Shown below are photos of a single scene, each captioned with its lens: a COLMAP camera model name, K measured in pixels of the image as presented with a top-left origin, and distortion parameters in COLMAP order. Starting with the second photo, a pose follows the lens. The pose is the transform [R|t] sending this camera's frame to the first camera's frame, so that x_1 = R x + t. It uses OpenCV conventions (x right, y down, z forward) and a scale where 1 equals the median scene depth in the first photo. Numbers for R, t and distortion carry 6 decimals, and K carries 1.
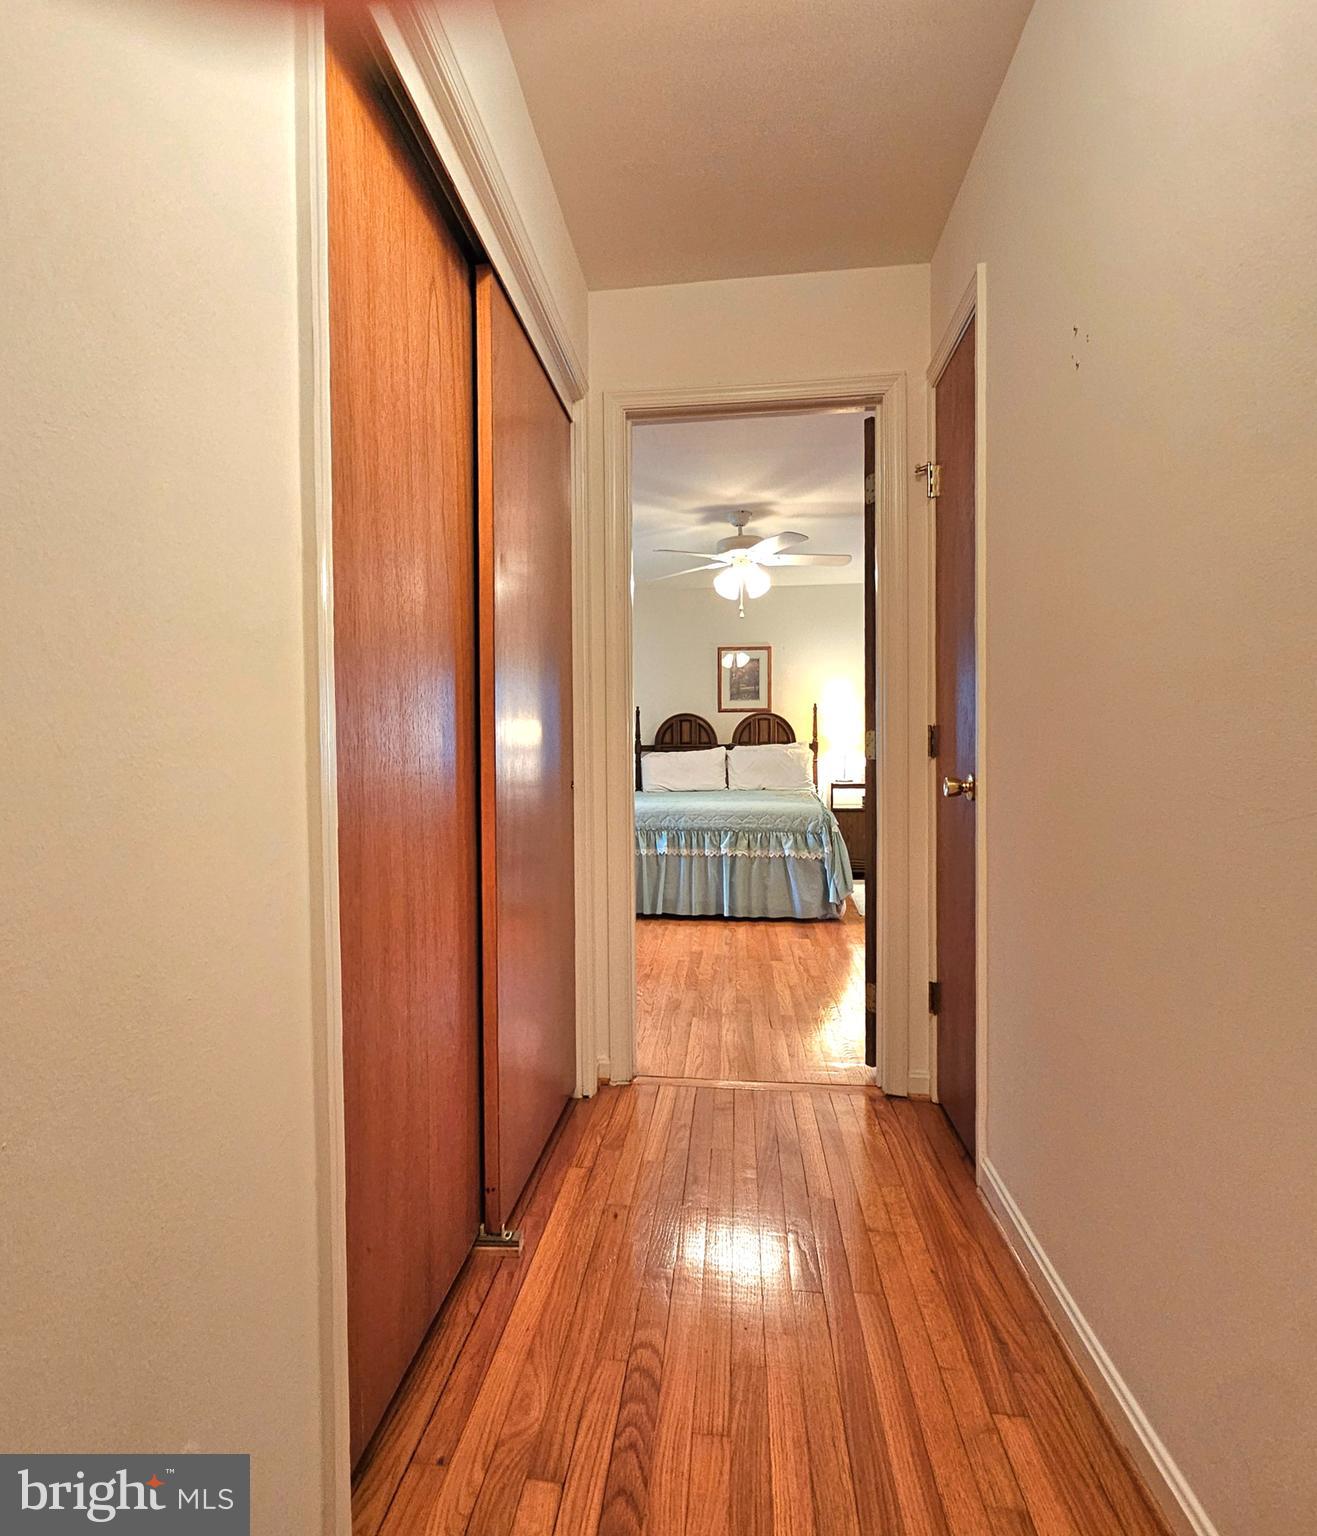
lens RADIAL K [[866.0, 0, 648.0], [0, 866.0, 767.4], [0, 0, 1]] dist [-0.019031, -0.000598]
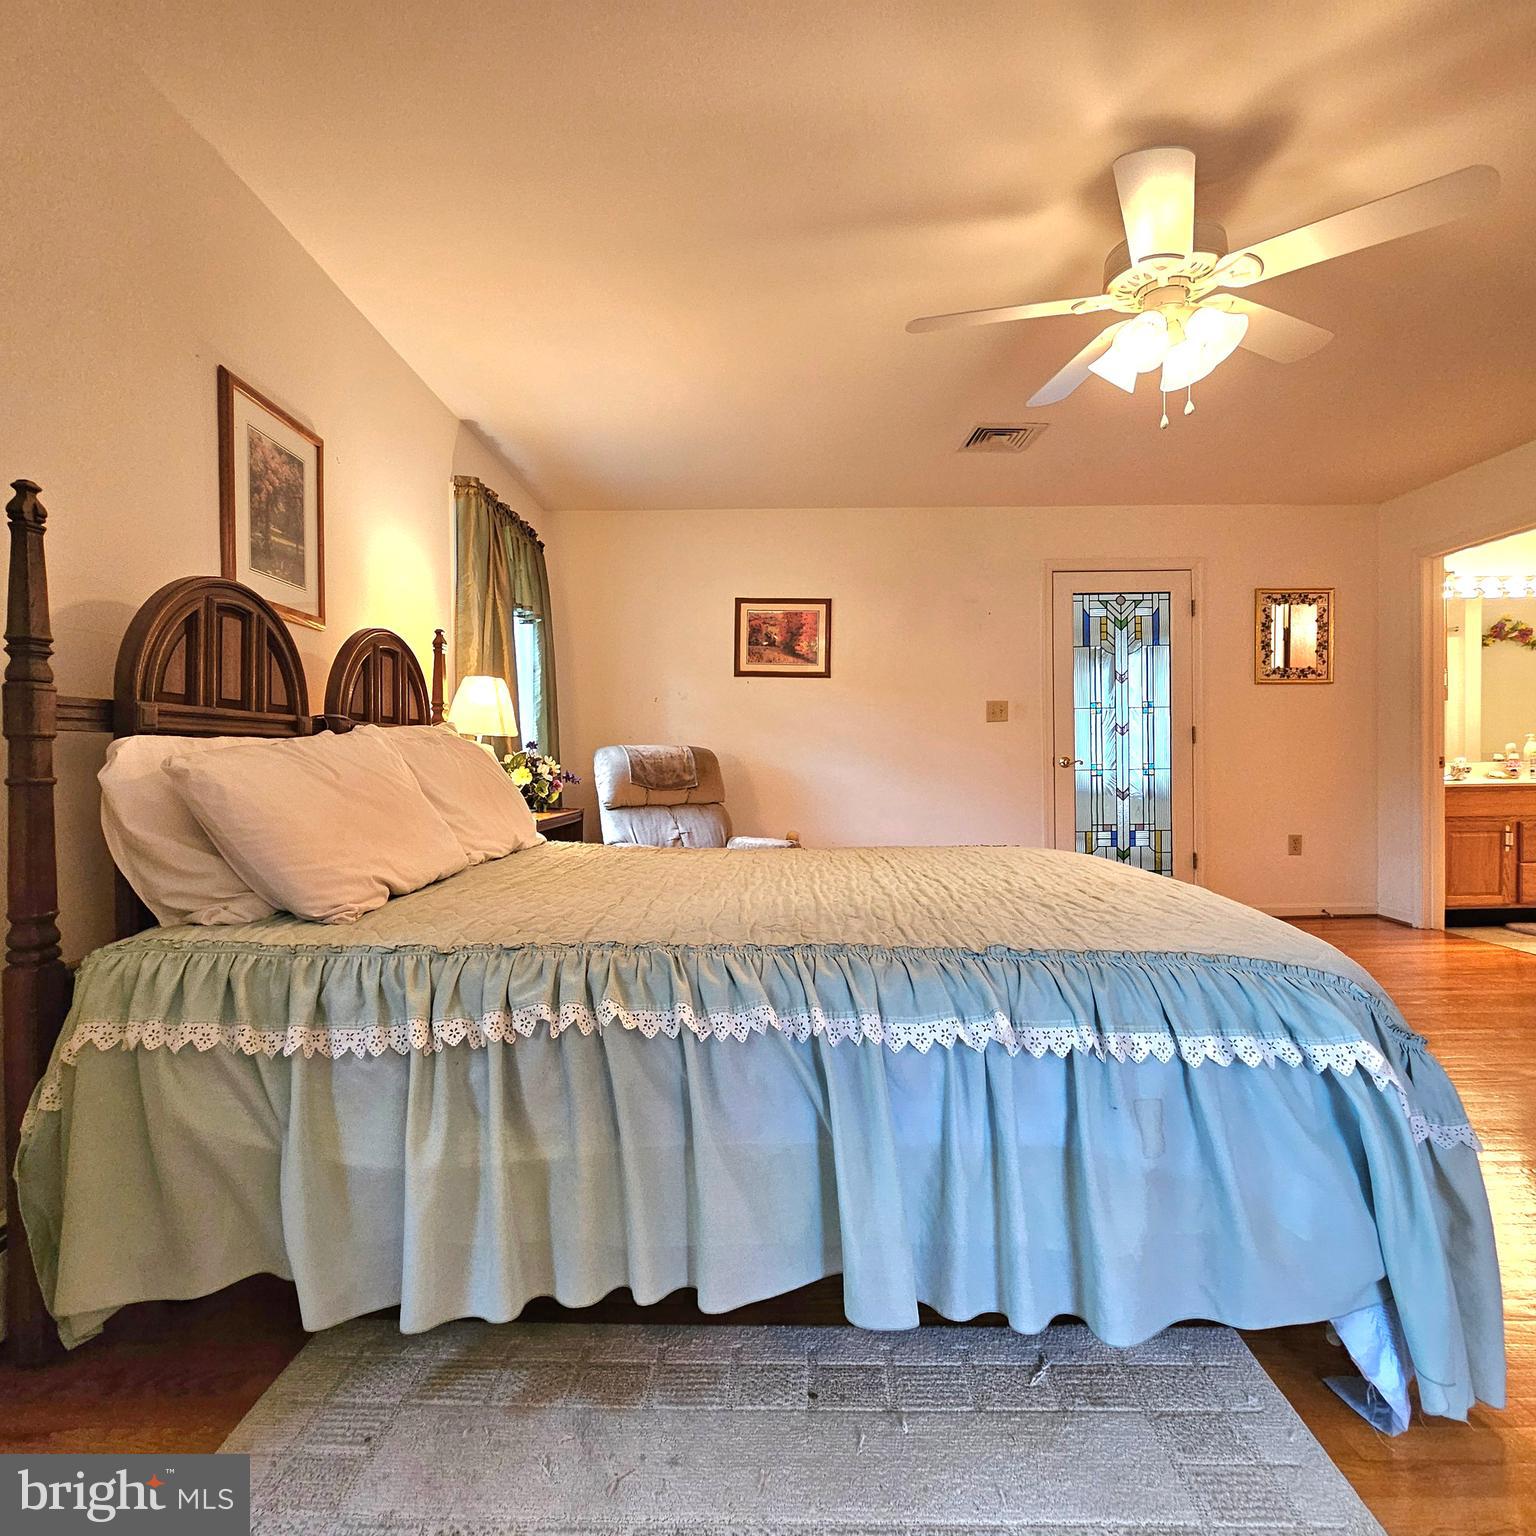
lens RADIAL K [[834.2, 0, 761.8], [0, 834.2, 771.1], [0, 0, 1]] dist [-0.008515, 0.004884]
pose [[-0.092928, -0.004109, 0.995664, -0.284867], [0.027752, 0.999592, 0.006715, -0.008721], [-0.995286, 0.028256, -0.092776, 1.219102]]
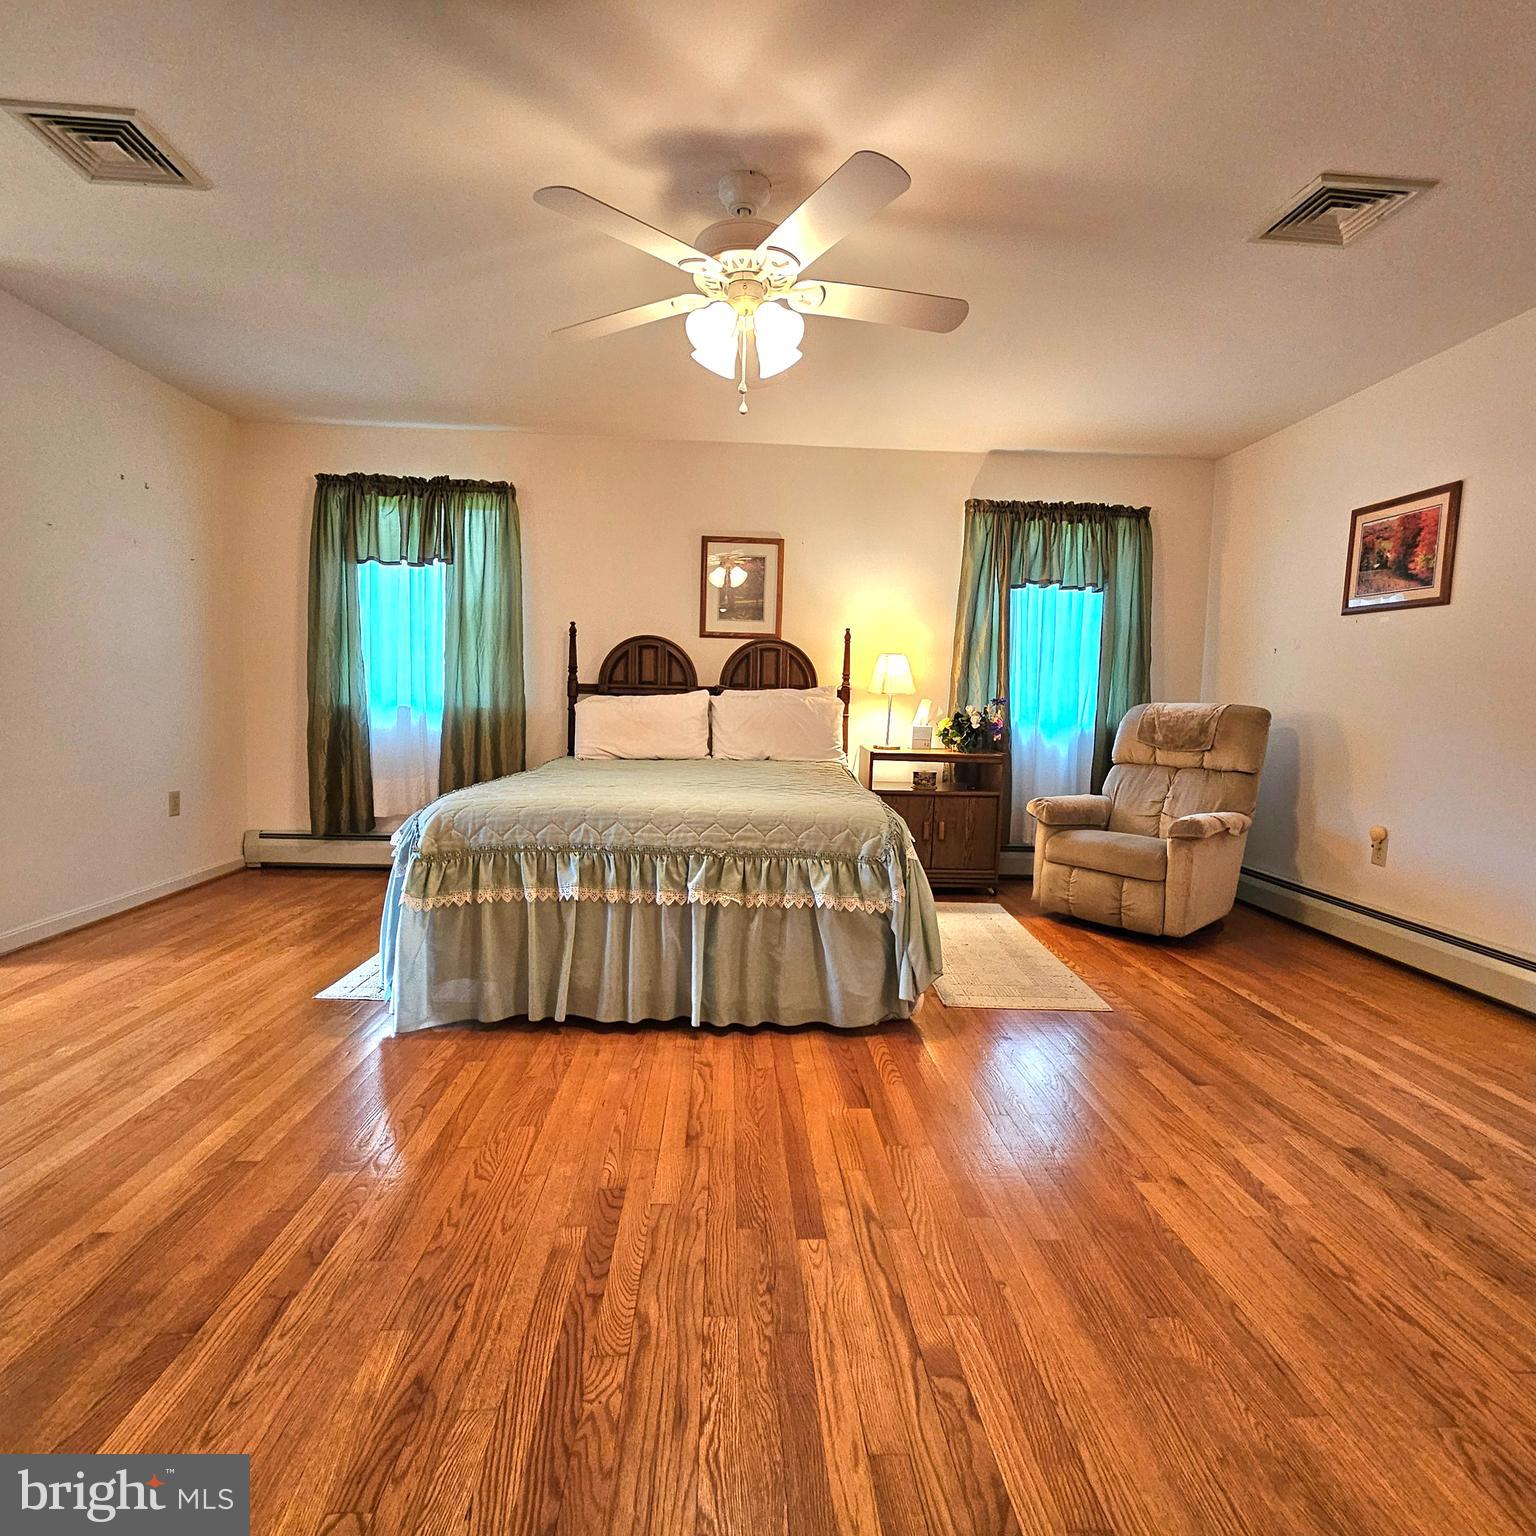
lens RADIAL K [[834.2, 0, 773.7], [0, 834.2, 768.1], [0, 0, 1]] dist [-0.008515, 0.004884]
pose [[0.987336, 0.020212, 0.157351, 0.055632], [-0.029925, 0.997773, 0.059606, -0.006126], [-0.155795, -0.063560, 0.985742, 0.521439]]
